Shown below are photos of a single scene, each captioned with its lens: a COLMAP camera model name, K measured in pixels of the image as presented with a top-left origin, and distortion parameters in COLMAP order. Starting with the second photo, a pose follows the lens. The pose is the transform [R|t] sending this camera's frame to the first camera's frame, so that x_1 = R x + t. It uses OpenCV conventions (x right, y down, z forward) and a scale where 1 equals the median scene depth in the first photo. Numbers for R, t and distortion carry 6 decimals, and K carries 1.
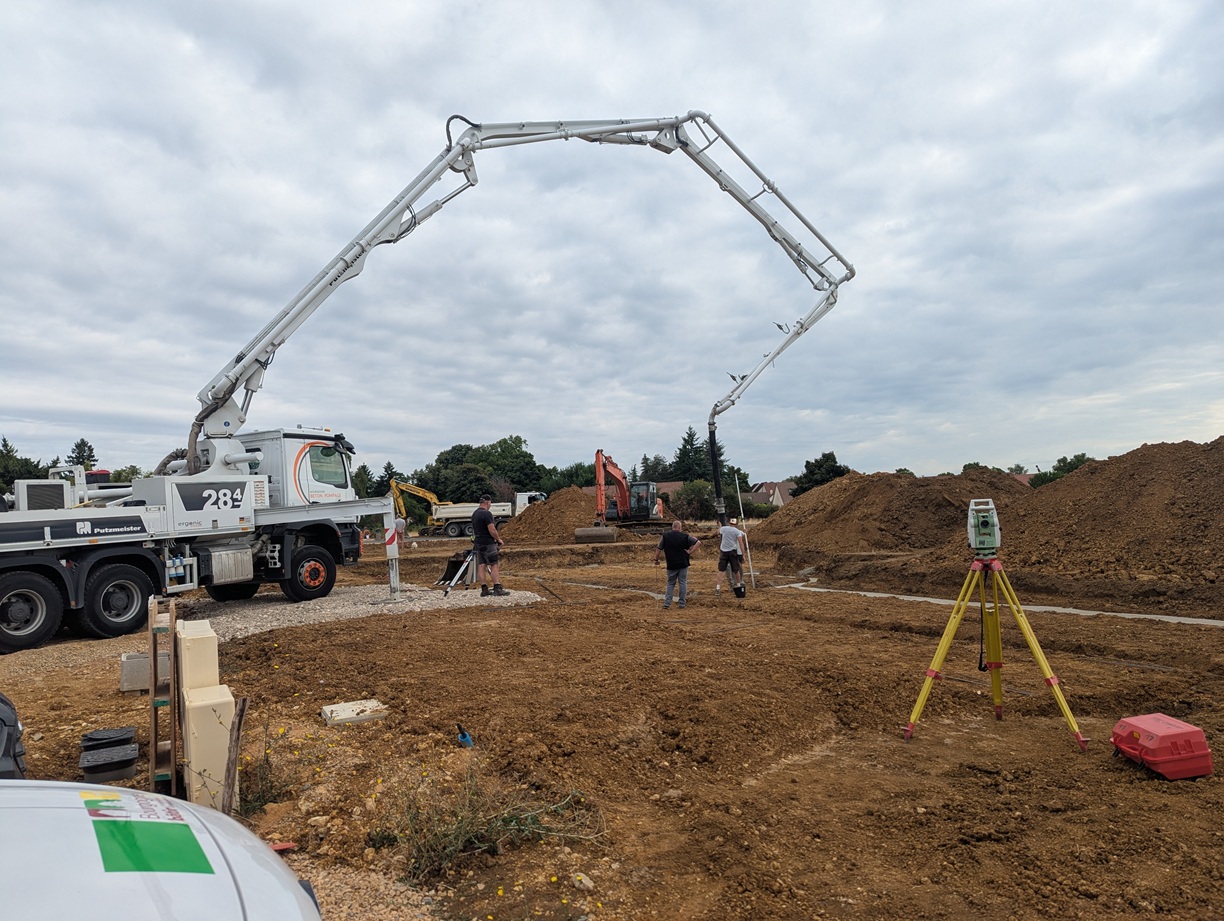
lens RADIAL K [[965.3, 0, 610.5], [0, 965.3, 463.0], [0, 0, 1]] dist [-0.001431, -0.004353]
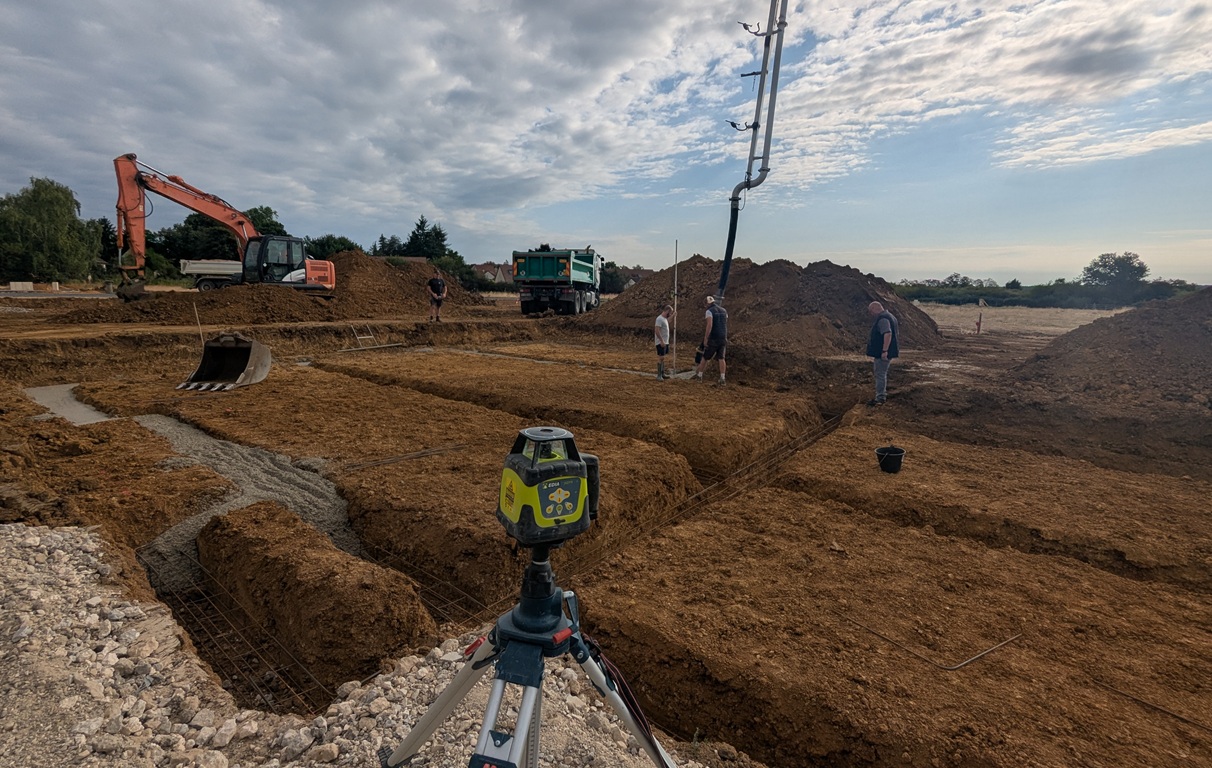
lens RADIAL K [[600.2, 0, 607.9], [0, 600.2, 386.0], [0, 0, 1]] dist [-0.003301, 0.004317]
pose [[0.910031, -0.007084, 0.414479, -0.032950], [-0.081345, 0.977364, 0.195304, 0.011408], [-0.406480, -0.211448, 0.888855, 0.197115]]
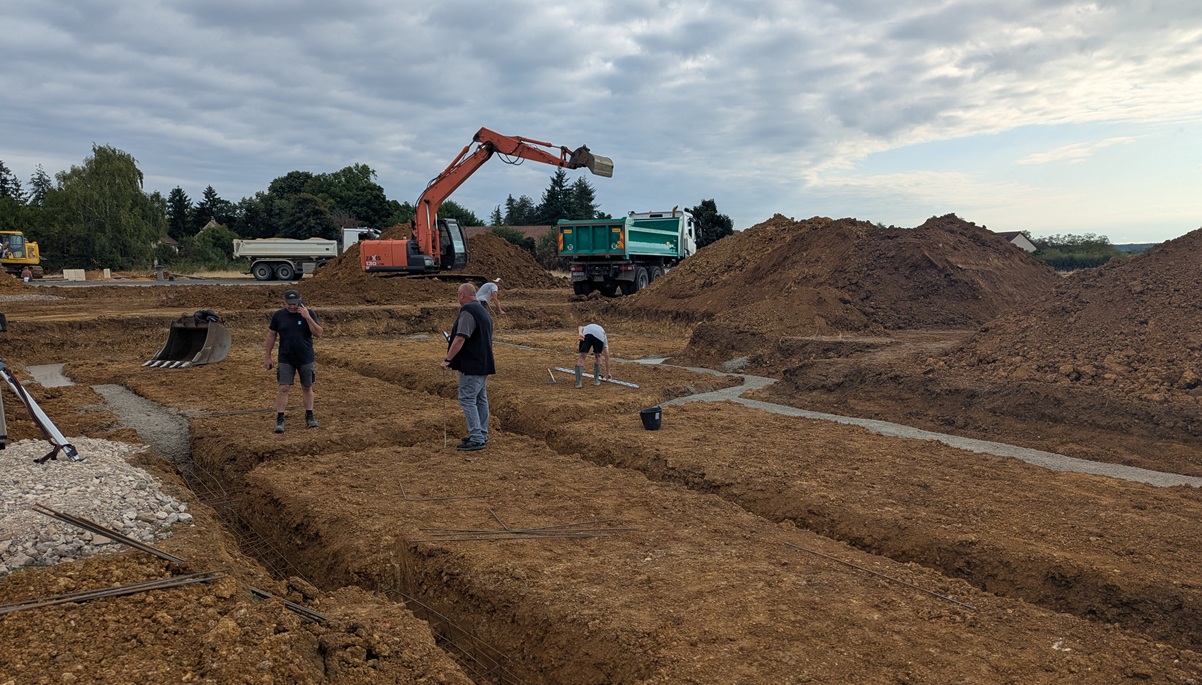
lens RADIAL K [[902.7, 0, 641.4], [0, 902.7, 434.6], [0, 0, 1]] dist [0.066568, -0.020774]
pose [[0.984359, 0.001769, 0.176166, 0.009586], [-0.043922, 0.970839, 0.235676, 0.005271], [-0.170612, -0.239727, 0.955731, 0.126758]]
